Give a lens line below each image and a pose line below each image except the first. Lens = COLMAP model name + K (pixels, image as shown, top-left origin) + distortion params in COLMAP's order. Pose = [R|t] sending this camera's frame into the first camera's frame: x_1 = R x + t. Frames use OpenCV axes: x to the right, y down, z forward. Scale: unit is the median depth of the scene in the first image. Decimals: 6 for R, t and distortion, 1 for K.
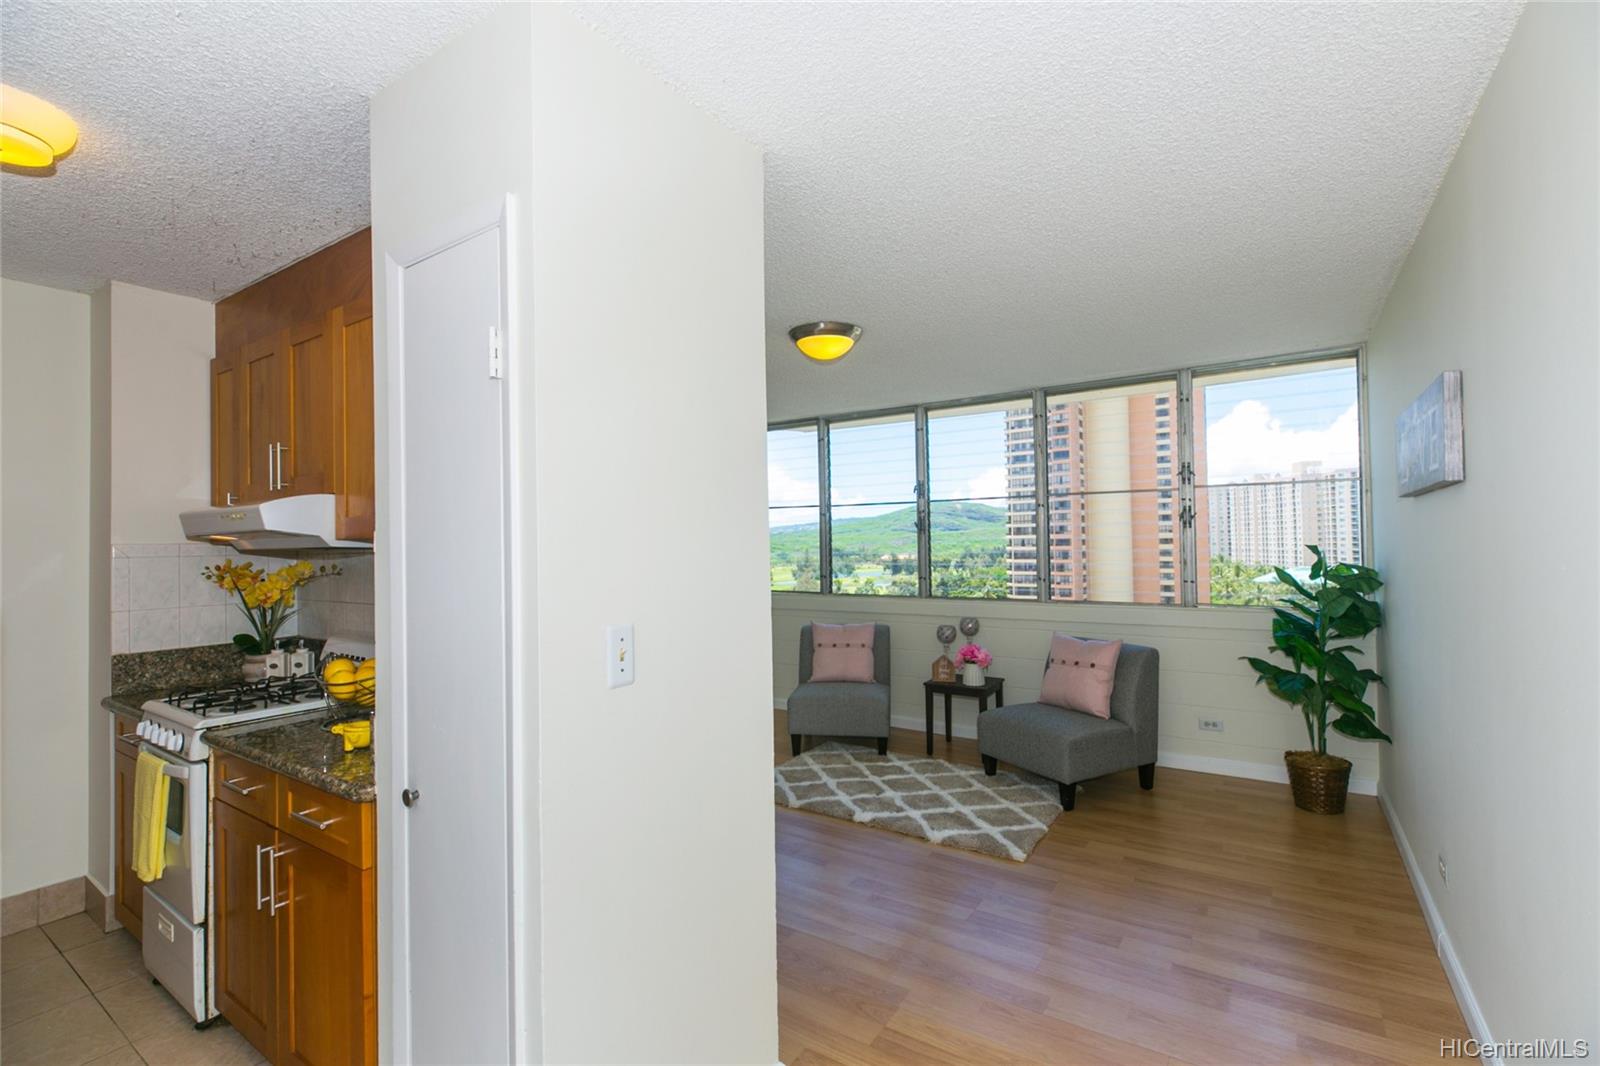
lens RADIAL K [[714.1, 0, 797.4], [0, 714.1, 529.2], [0, 0, 1]] dist [0.006213, -0.004202]
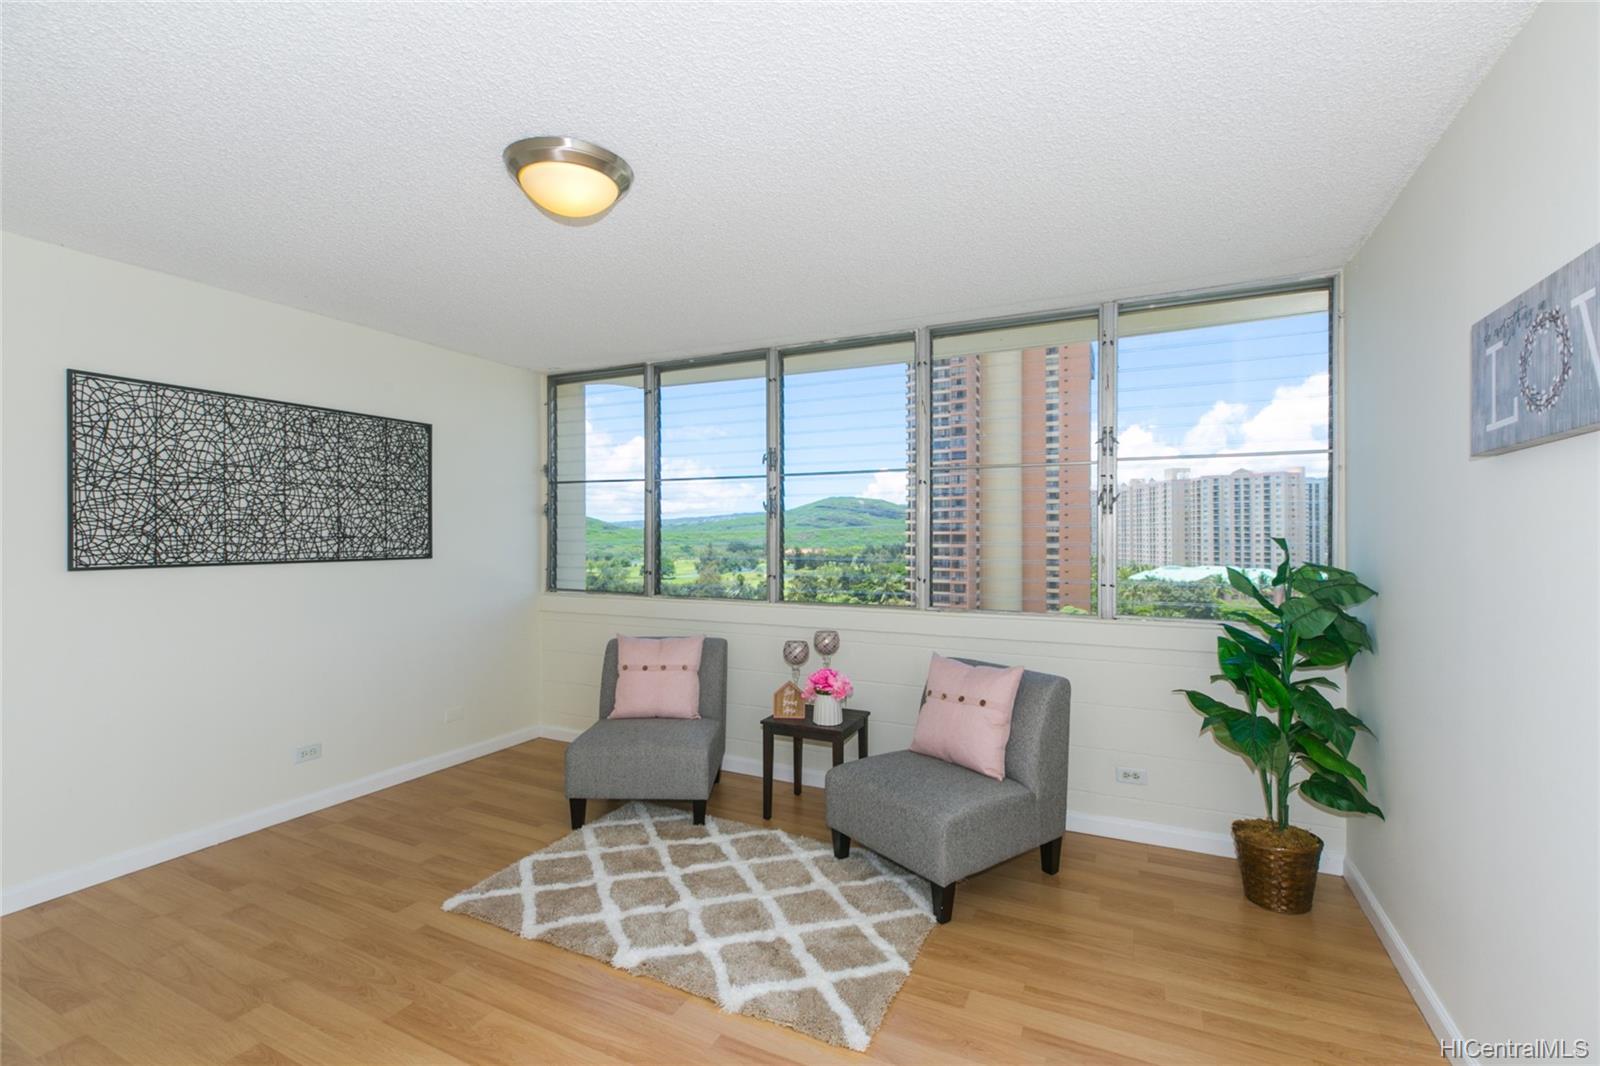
lens RADIAL K [[714.1, 0, 804.0], [0, 714.1, 535.0], [0, 0, 1]] dist [0.006213, -0.004202]
pose [[0.989757, 0.017741, 0.141654, 0.135558], [-0.020096, 0.999682, 0.015213, 0.016667], [-0.141339, -0.017903, 0.989799, 0.330571]]
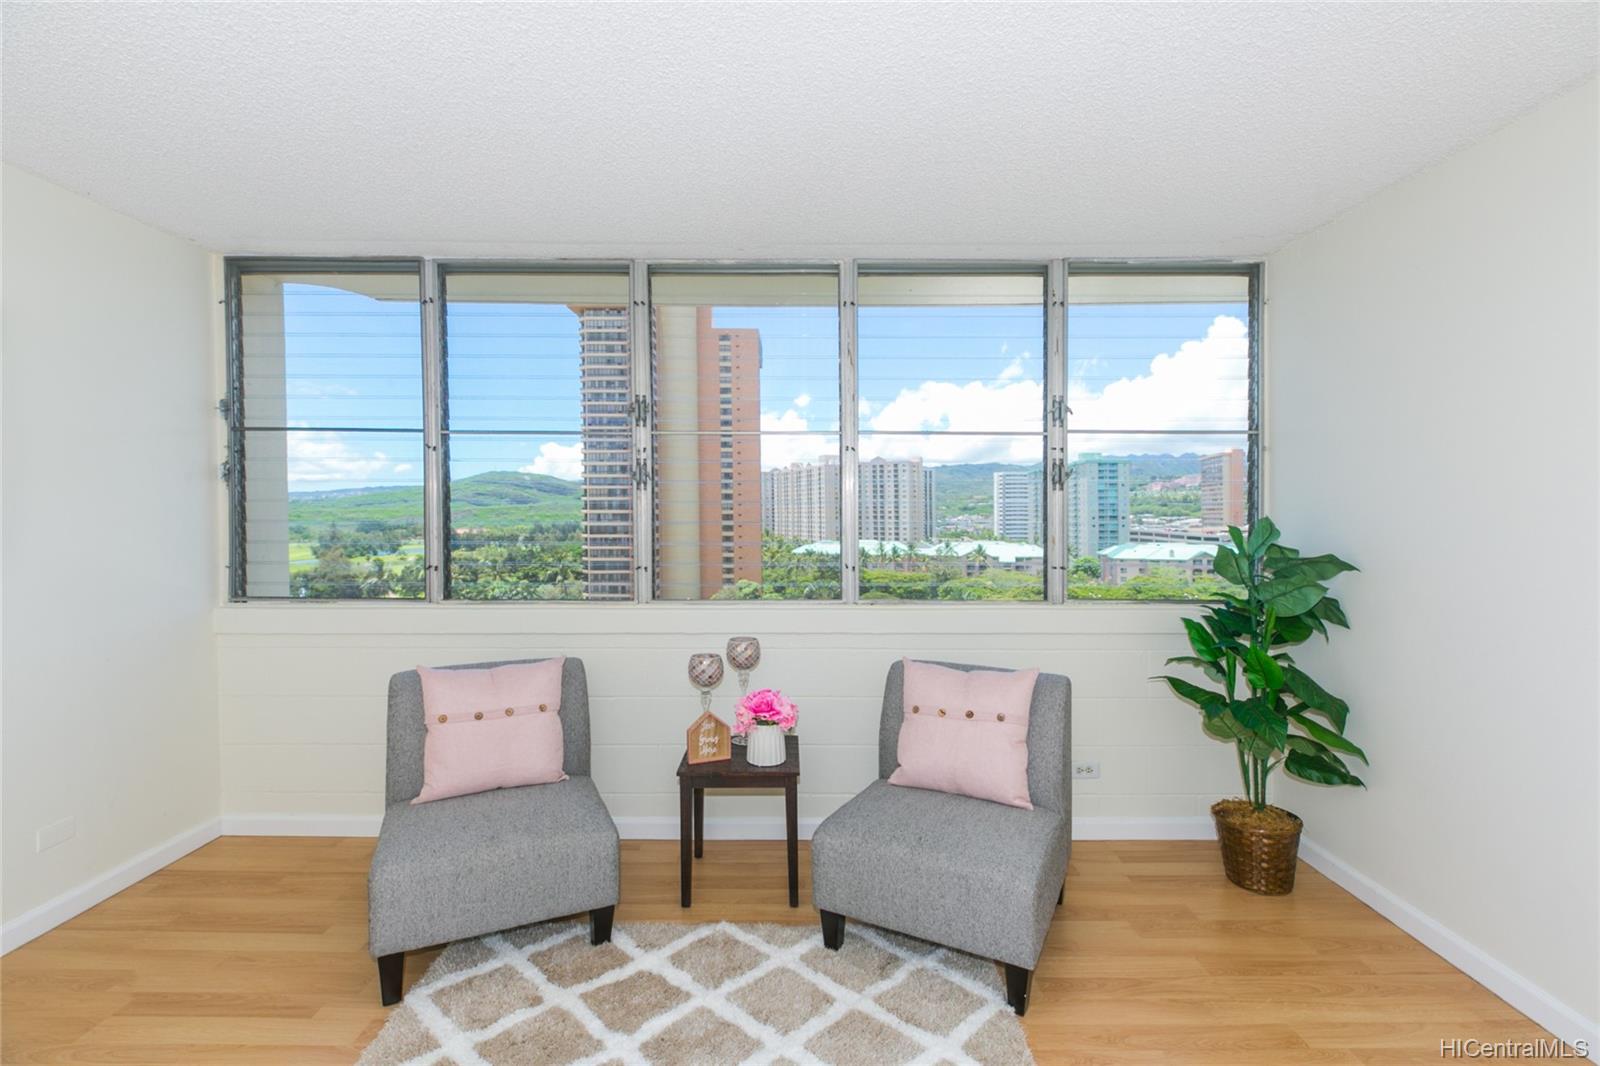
lens RADIAL K [[714.1, 0, 809.8], [0, 714.1, 523.8], [0, 0, 1]] dist [0.006213, -0.004202]
pose [[0.825144, 0.010030, 0.564833, -0.046642], [-0.025773, 0.999470, 0.019902, 0.025561], [-0.564334, -0.030979, 0.824965, 0.620715]]
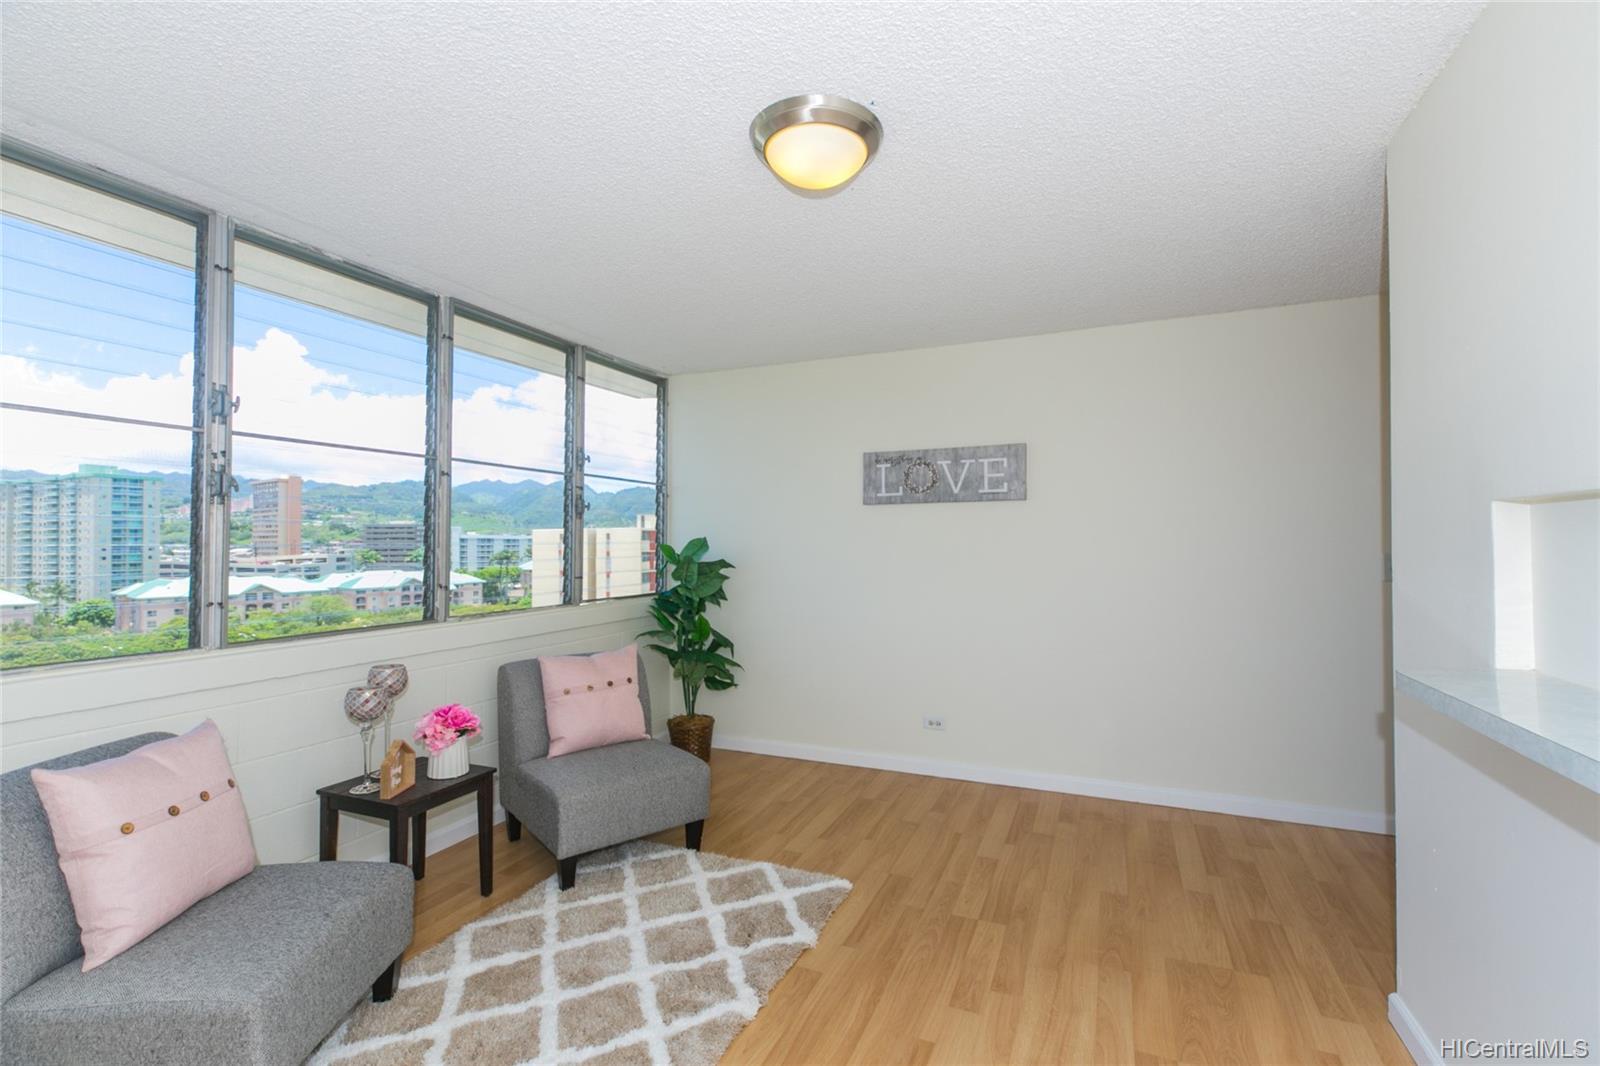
lens RADIAL K [[714.1, 0, 798.3], [0, 714.1, 528.4], [0, 0, 1]] dist [0.006213, -0.004202]
pose [[-0.187235, 0.036336, 0.981643, -0.435461], [-0.012598, 0.999145, -0.039387, 0.047488], [-0.982234, -0.019741, -0.186617, 0.976631]]
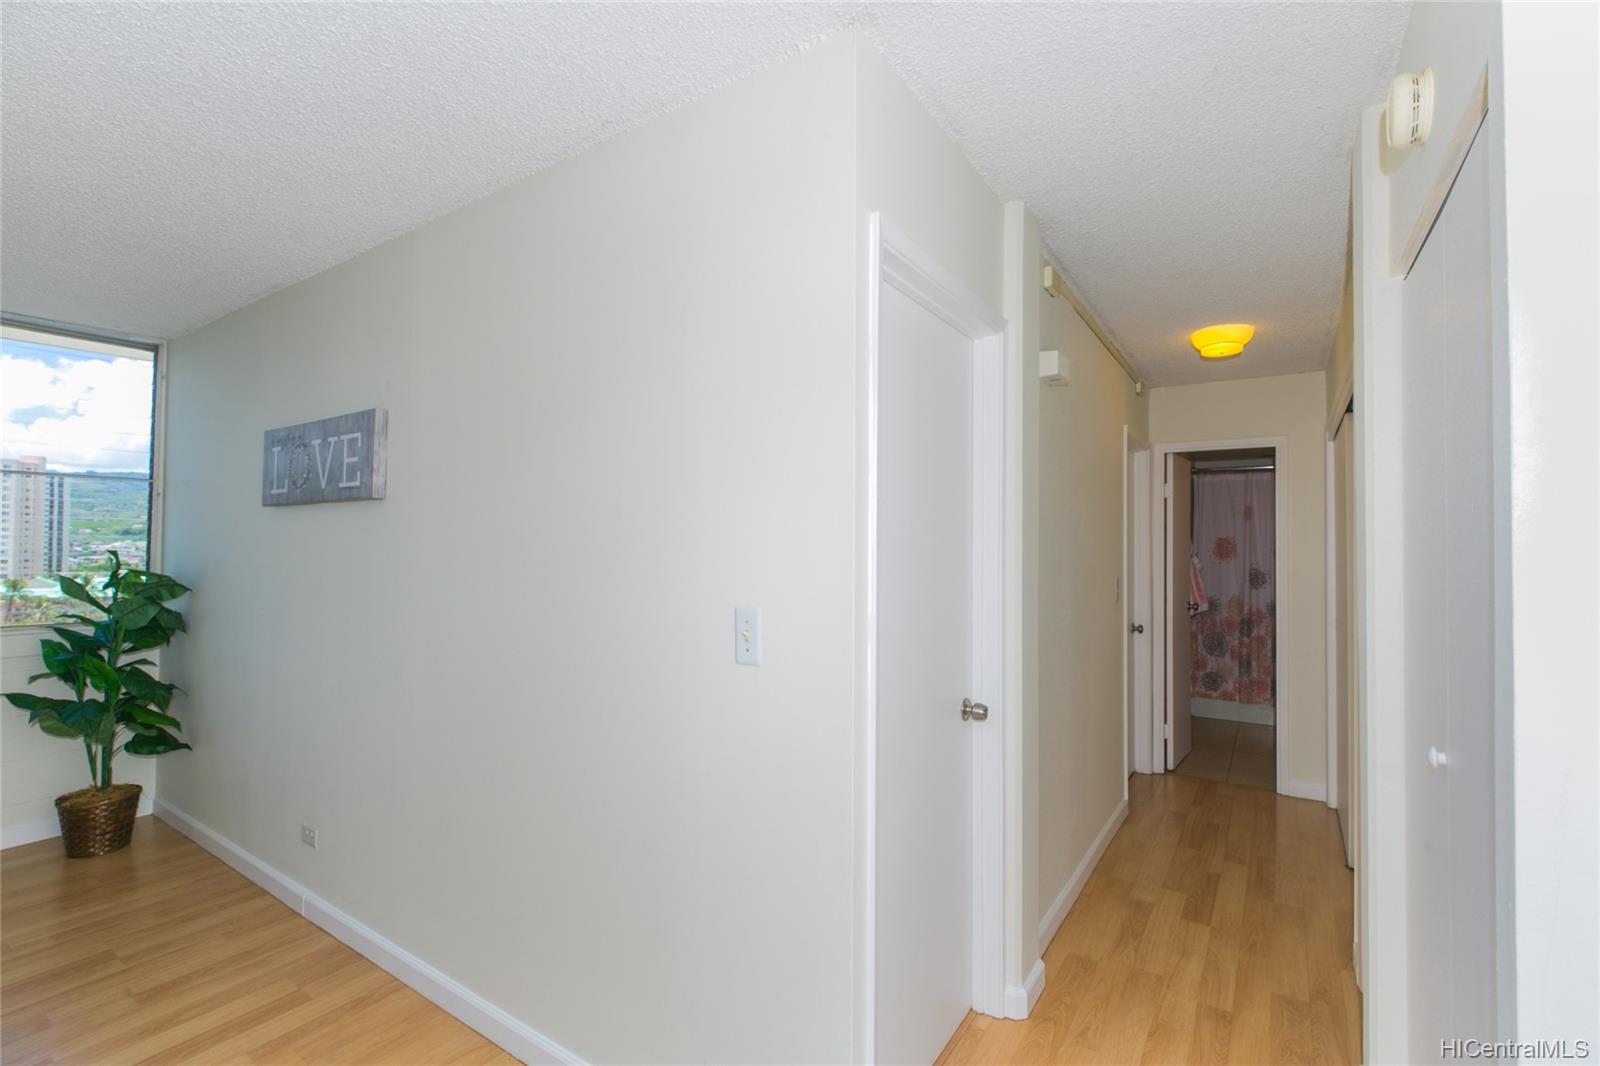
lens RADIAL K [[714.1, 0, 799.7], [0, 714.1, 526.9], [0, 0, 1]] dist [0.006213, -0.004202]
pose [[0.001750, 0.042432, 0.999098, -0.151335], [-0.027679, 0.998719, -0.042368, 0.006943], [-0.999615, -0.027580, 0.002922, 0.136407]]
